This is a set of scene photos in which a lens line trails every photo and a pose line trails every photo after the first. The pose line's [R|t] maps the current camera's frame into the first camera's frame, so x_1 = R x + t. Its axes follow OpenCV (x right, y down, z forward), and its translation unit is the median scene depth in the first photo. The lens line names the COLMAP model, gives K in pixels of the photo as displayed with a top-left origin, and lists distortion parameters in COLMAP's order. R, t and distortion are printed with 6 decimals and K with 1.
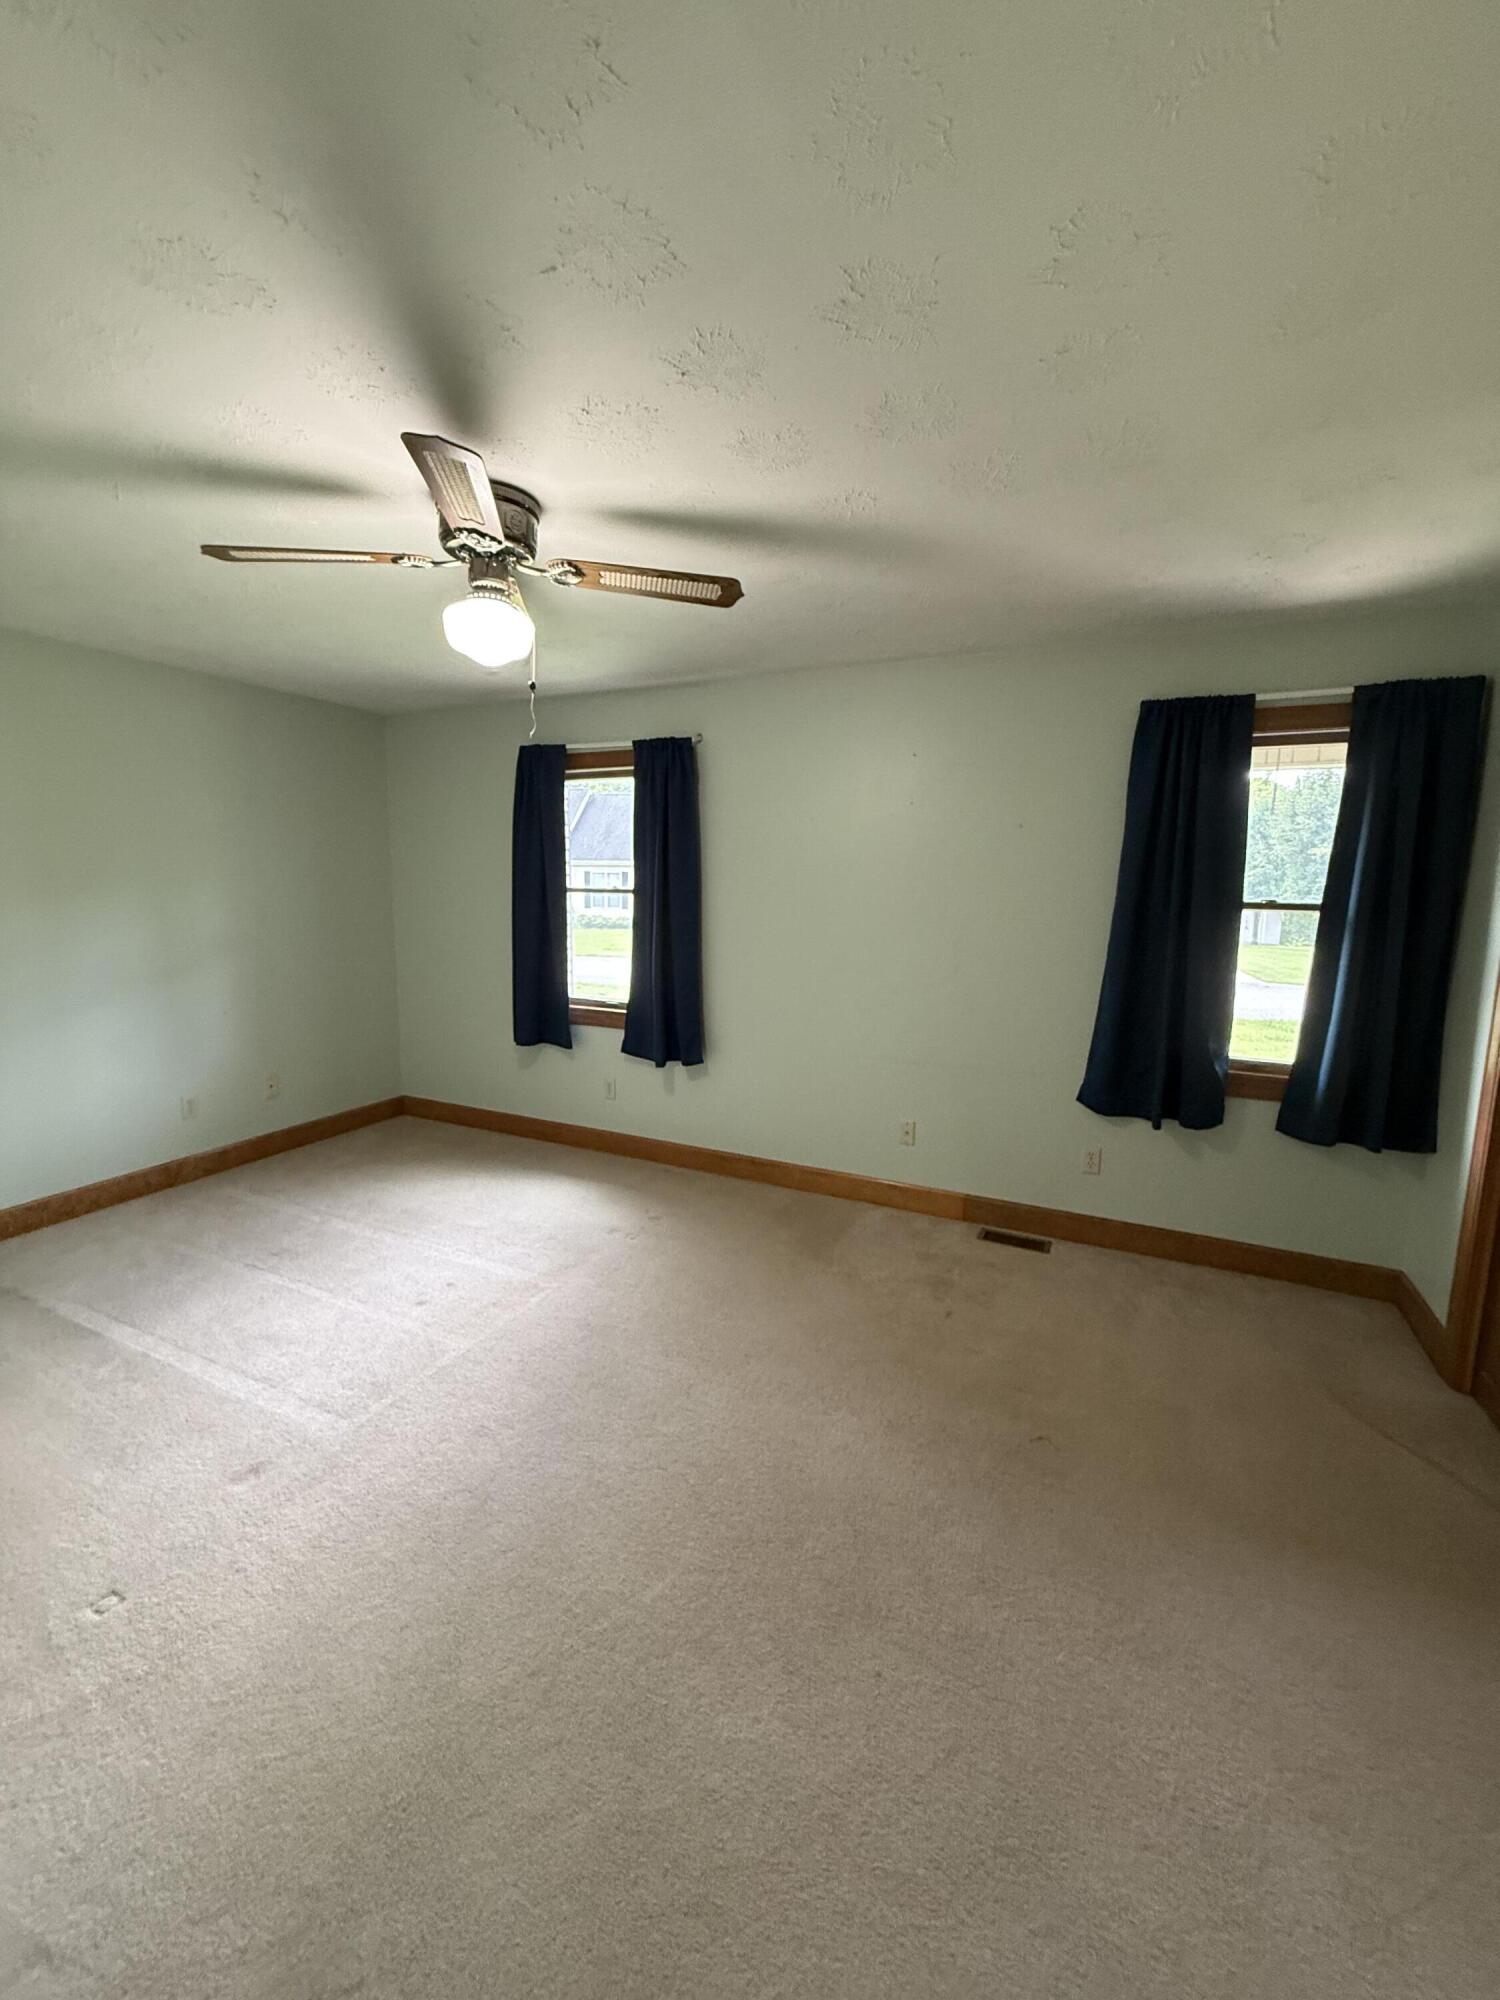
lens RADIAL K [[794.6, 0, 747.6], [0, 794.6, 996.2], [0, 0, 1]] dist [-0.002472, 0.000917]
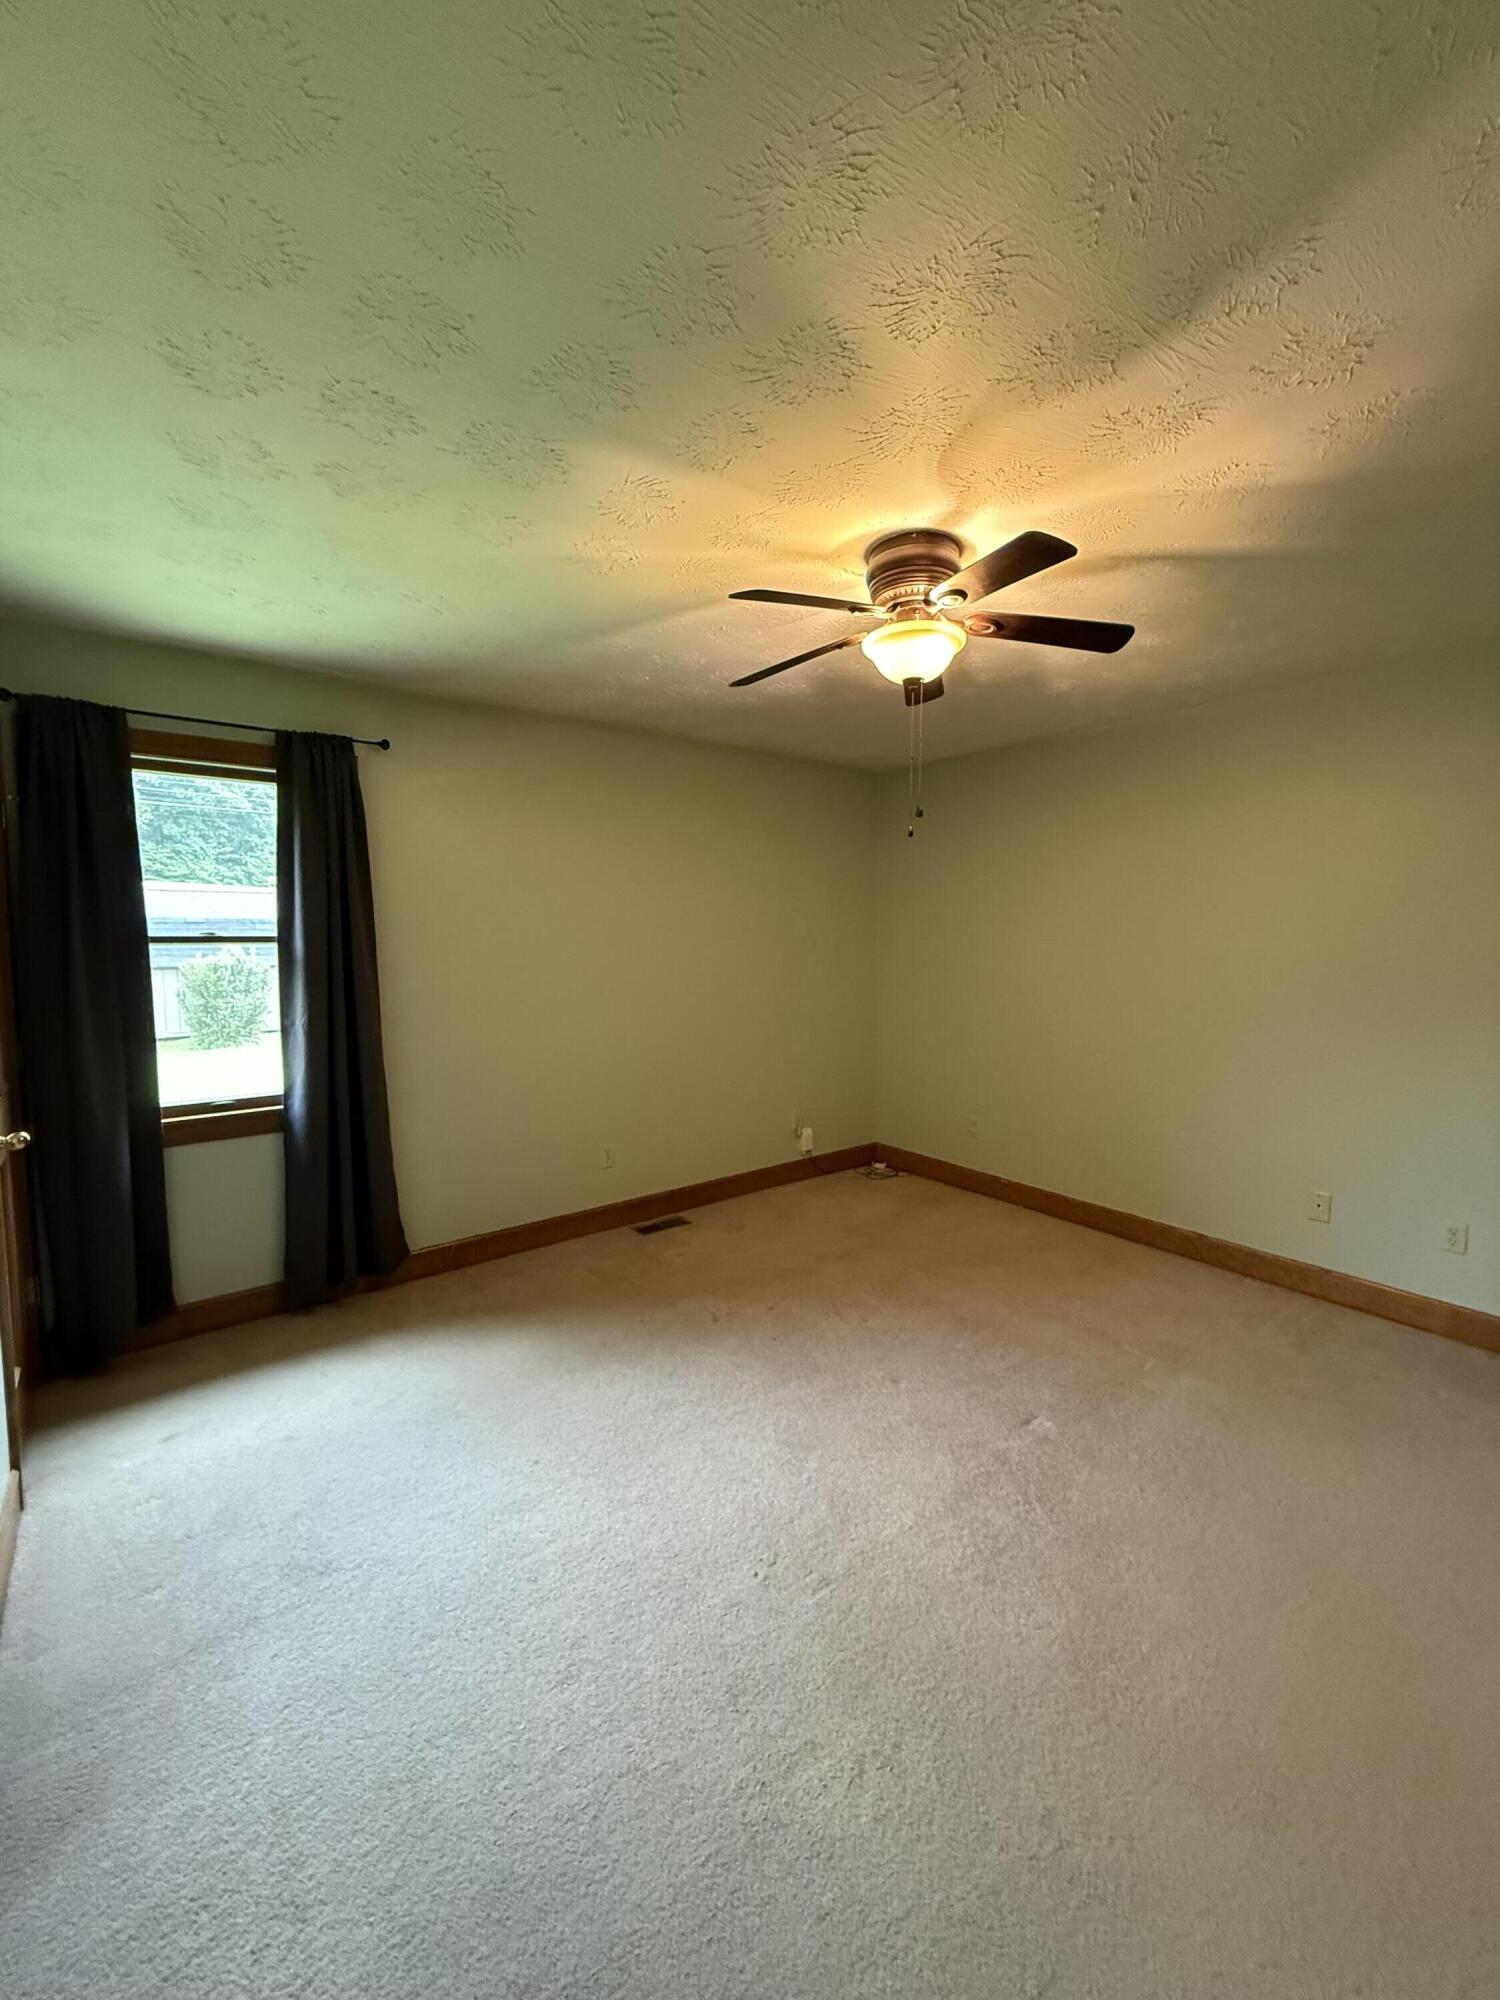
lens RADIAL K [[794.6, 0, 746.1], [0, 794.6, 997.8], [0, 0, 1]] dist [-0.002472, 0.000917]
pose [[0.470277, -0.092435, 0.877665, -0.813906], [0.128286, 0.991097, 0.035642, -0.069138], [-0.873145, 0.095830, 0.477948, 0.399062]]
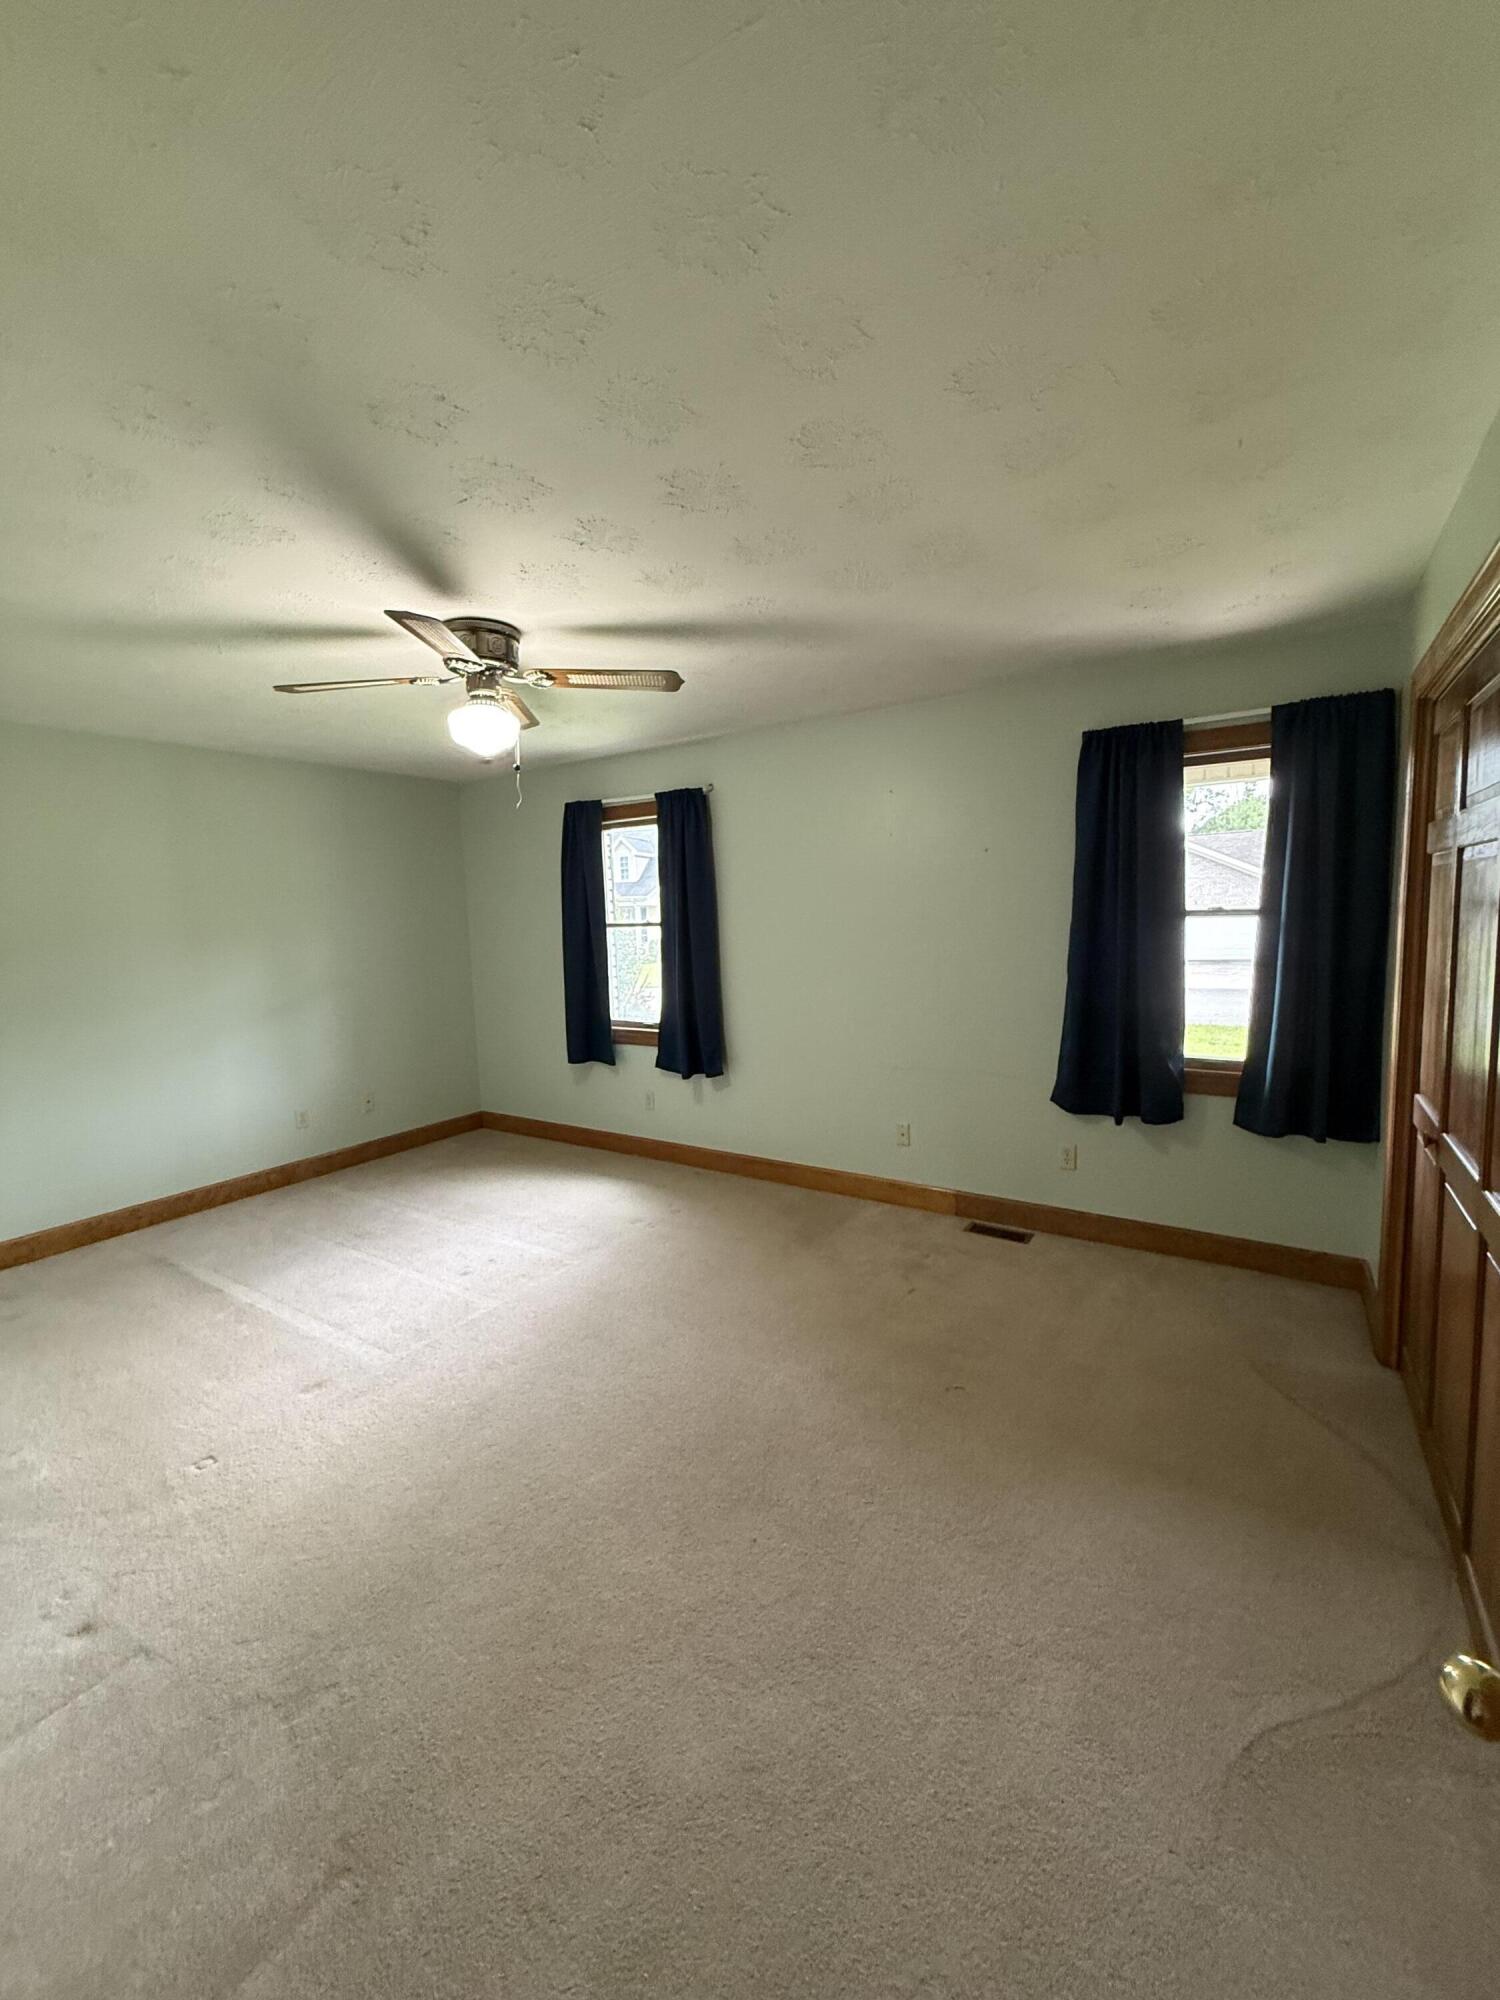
lens RADIAL K [[794.6, 0, 752.2], [0, 794.6, 996.6], [0, 0, 1]] dist [-0.002472, 0.000917]
pose [[0.990461, -0.030650, -0.134342, 0.188260], [0.025902, 0.998982, -0.036944, 0.023022], [0.135337, 0.033112, 0.990246, -0.141594]]
